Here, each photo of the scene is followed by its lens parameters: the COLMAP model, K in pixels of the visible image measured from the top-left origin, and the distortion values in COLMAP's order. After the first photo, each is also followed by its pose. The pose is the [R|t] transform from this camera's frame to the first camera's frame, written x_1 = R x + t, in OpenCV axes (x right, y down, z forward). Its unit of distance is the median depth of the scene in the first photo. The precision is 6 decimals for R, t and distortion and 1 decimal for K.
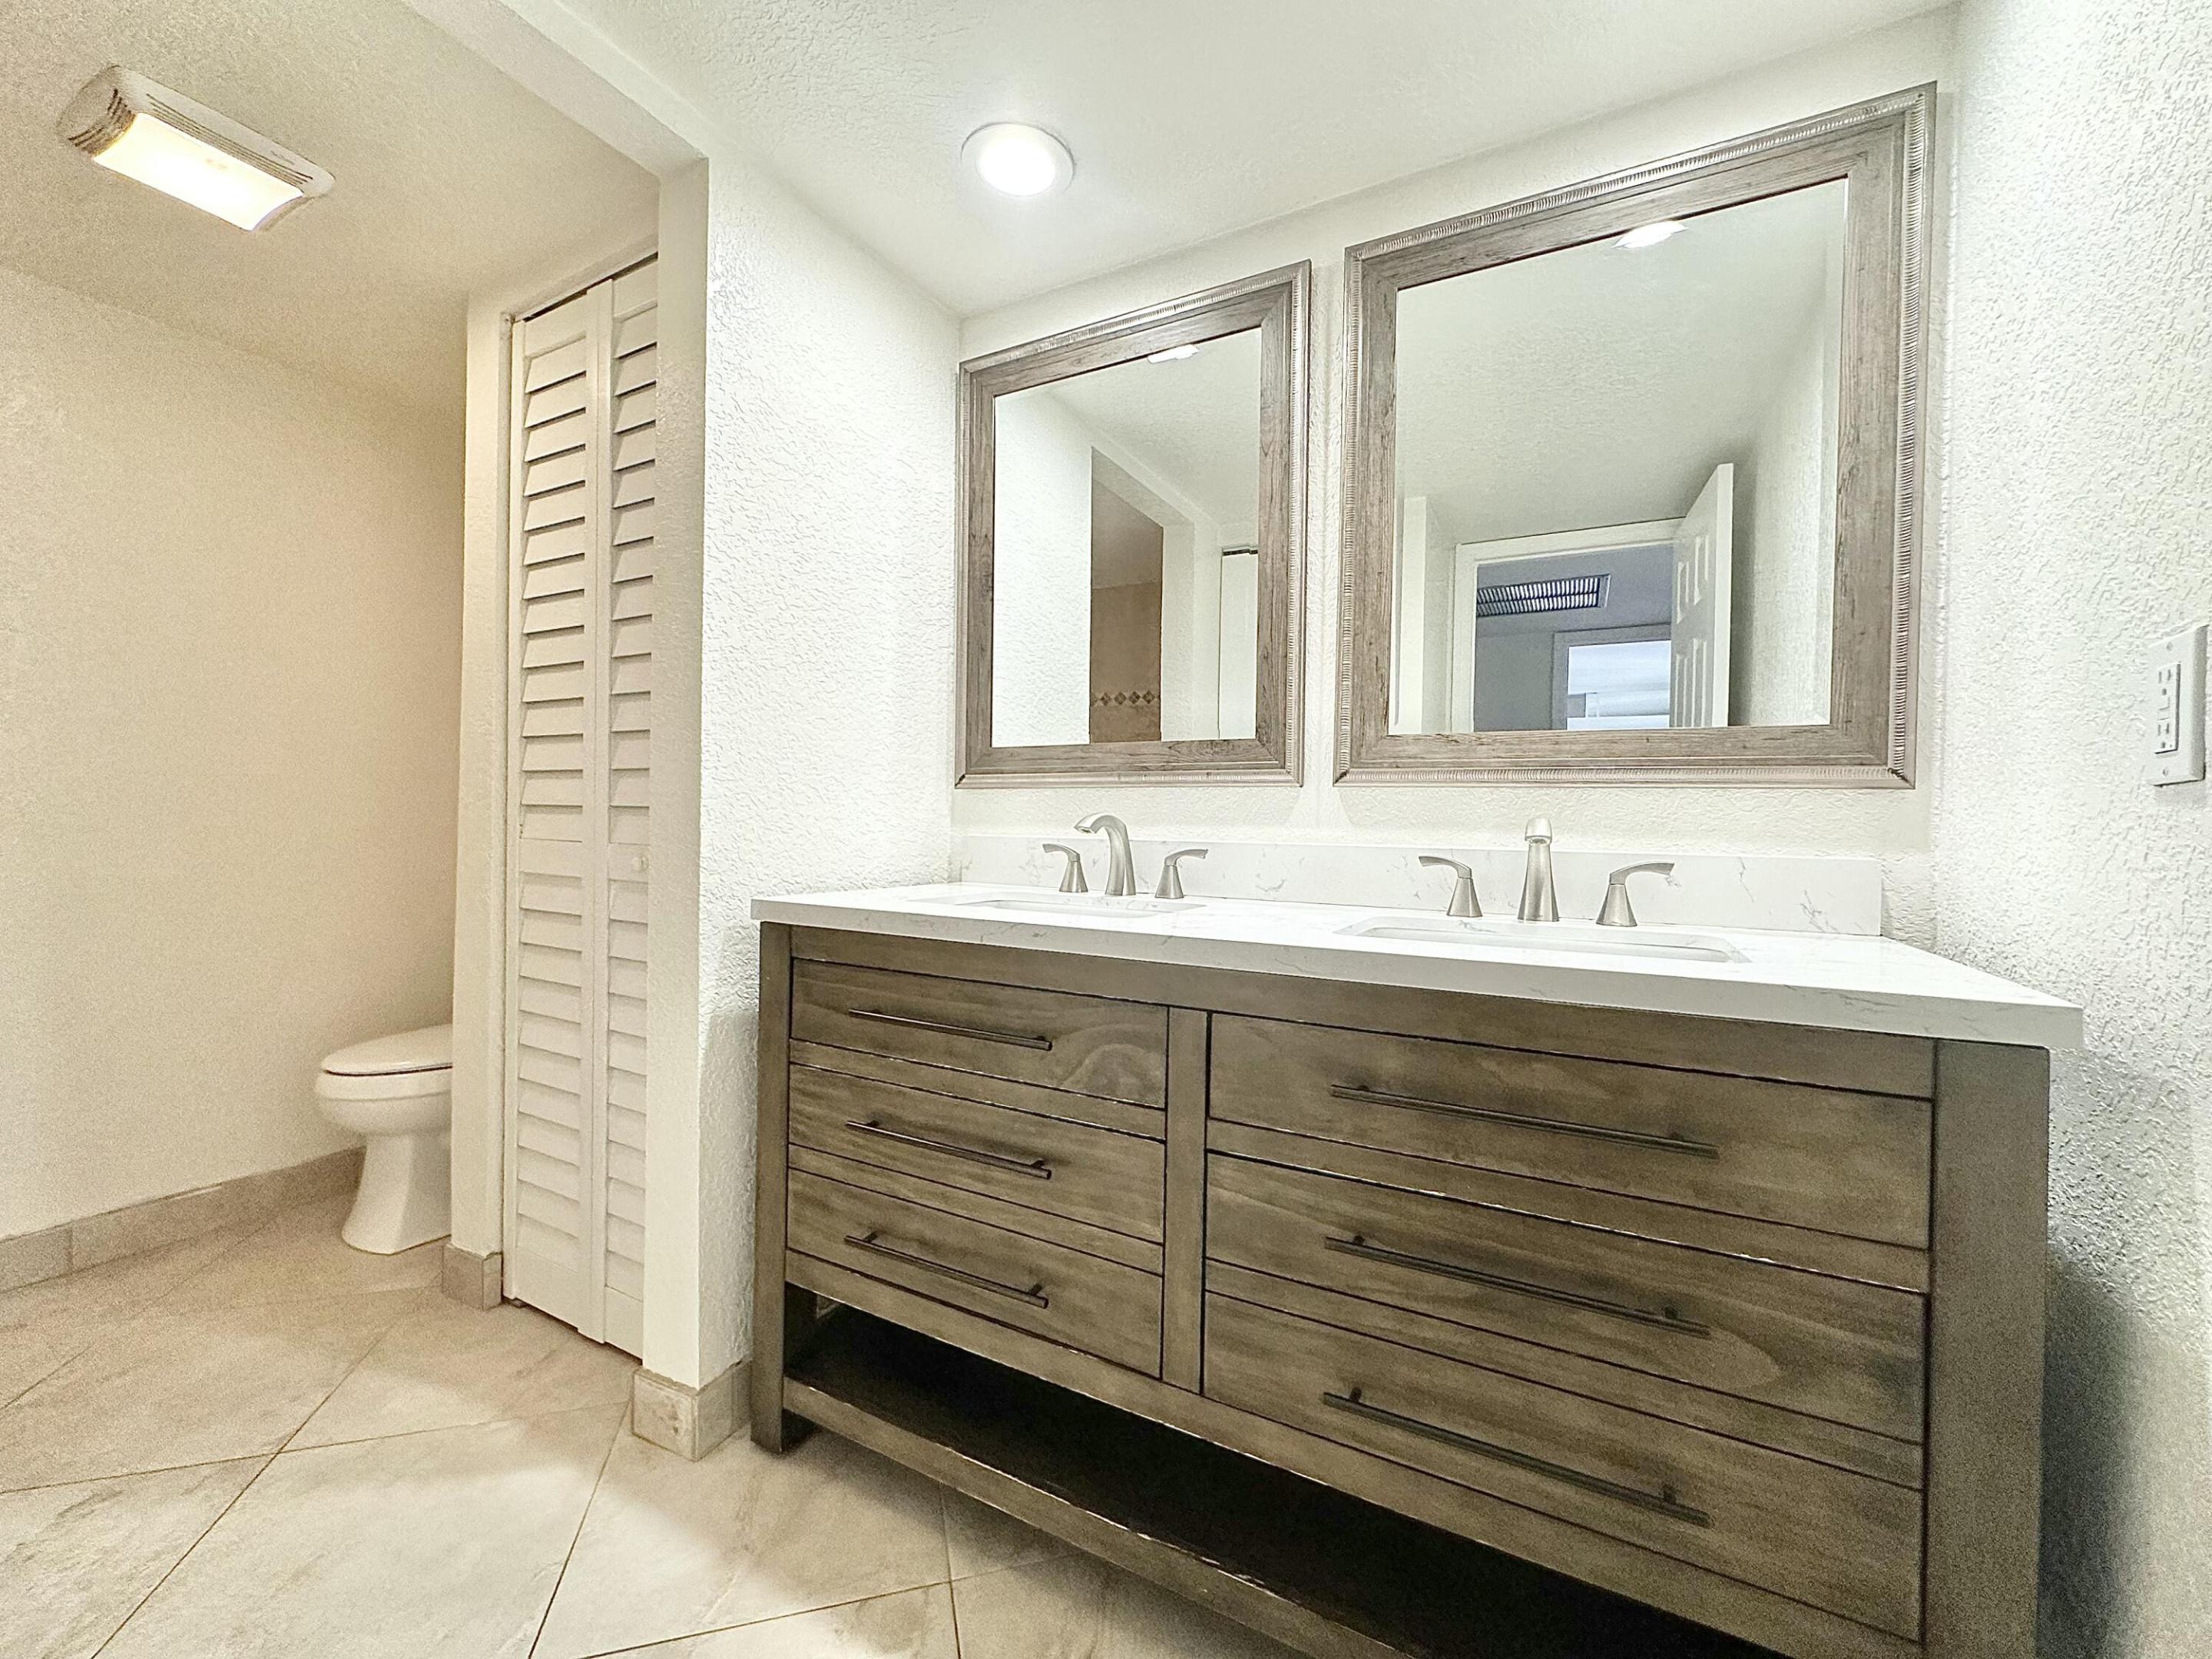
lens RADIAL K [[883.4, 0, 1109.7], [0, 883.4, 826.3], [0, 0, 1]] dist [-0.004789, 0.001038]
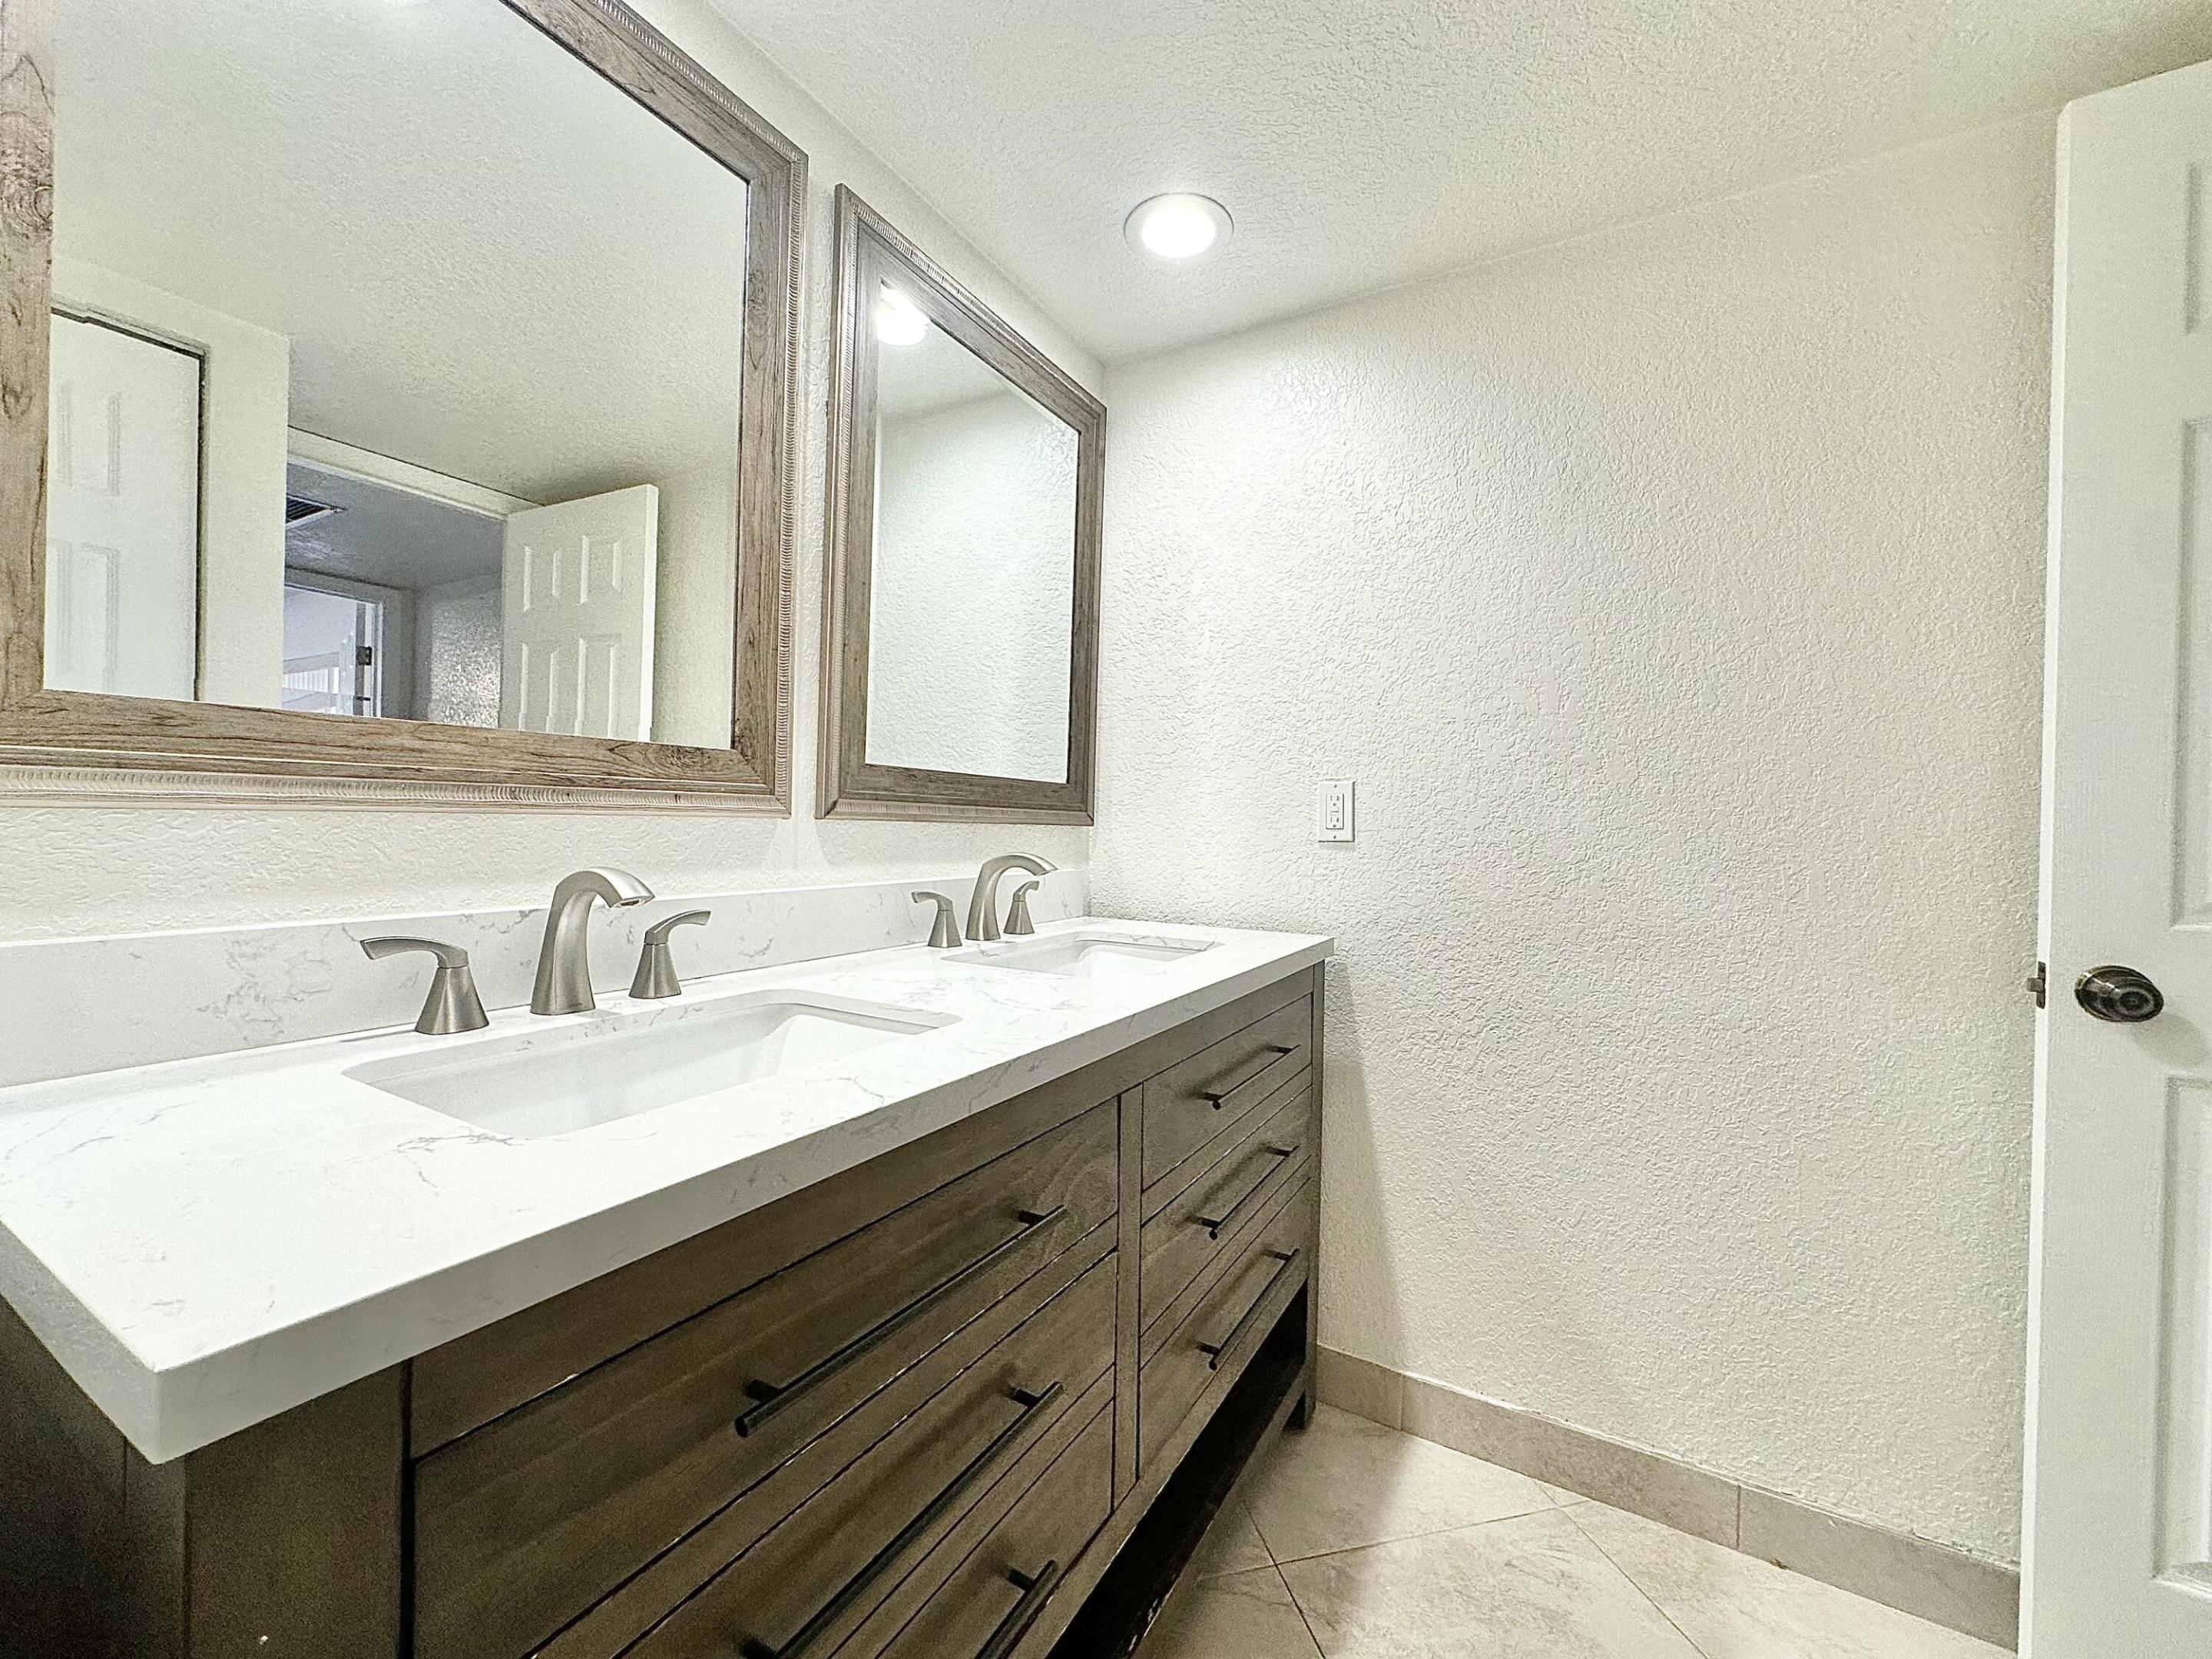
lens RADIAL K [[883.4, 0, 1109.7], [0, 883.4, 826.3], [0, 0, 1]] dist [-0.004789, 0.001038]
pose [[0.020905, -0.022649, 0.999525, -0.646959], [-0.016841, 0.999594, 0.023003, -0.068937], [-0.999640, -0.017314, 0.020515, 0.788360]]
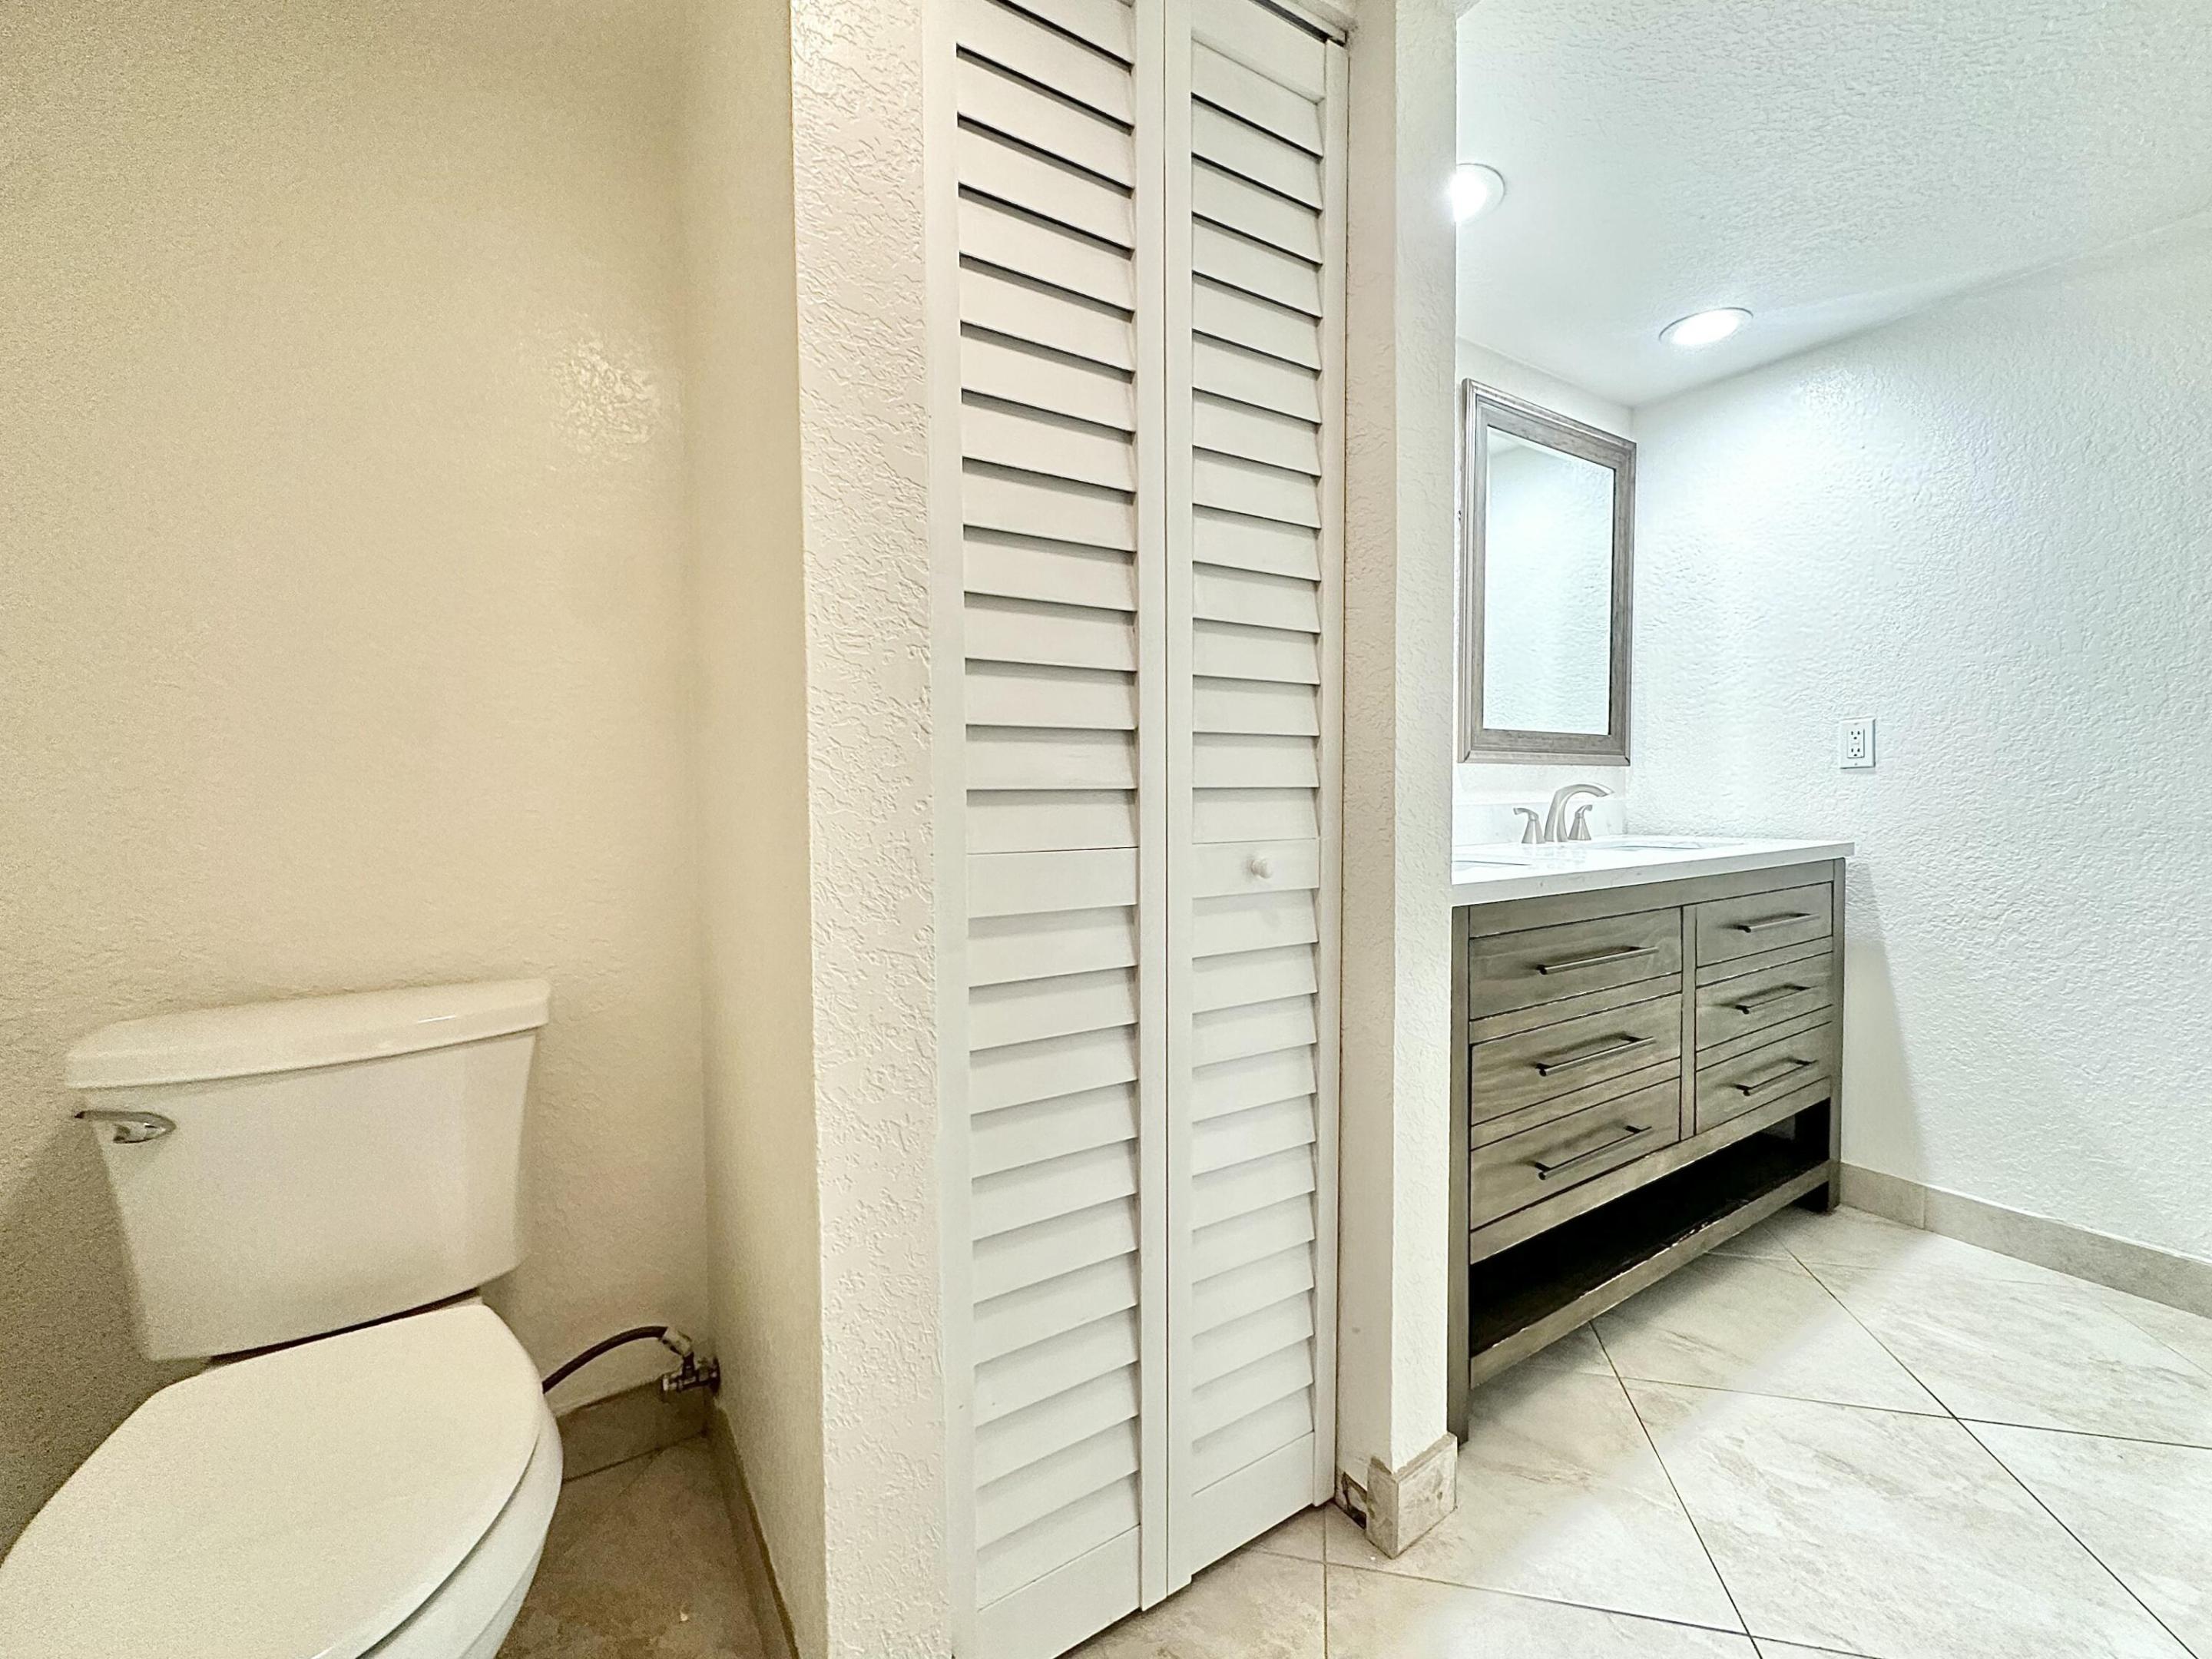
lens RADIAL K [[911.9, 0, 1107.0], [0, 911.9, 825.5], [0, 0, 1]] dist [-0.005571, 0.000581]
pose [[0.480656, -0.057707, 0.875008, -1.452584], [0.024082, 0.998325, 0.052612, -0.038983], [-0.876578, -0.004217, 0.481241, 0.885633]]
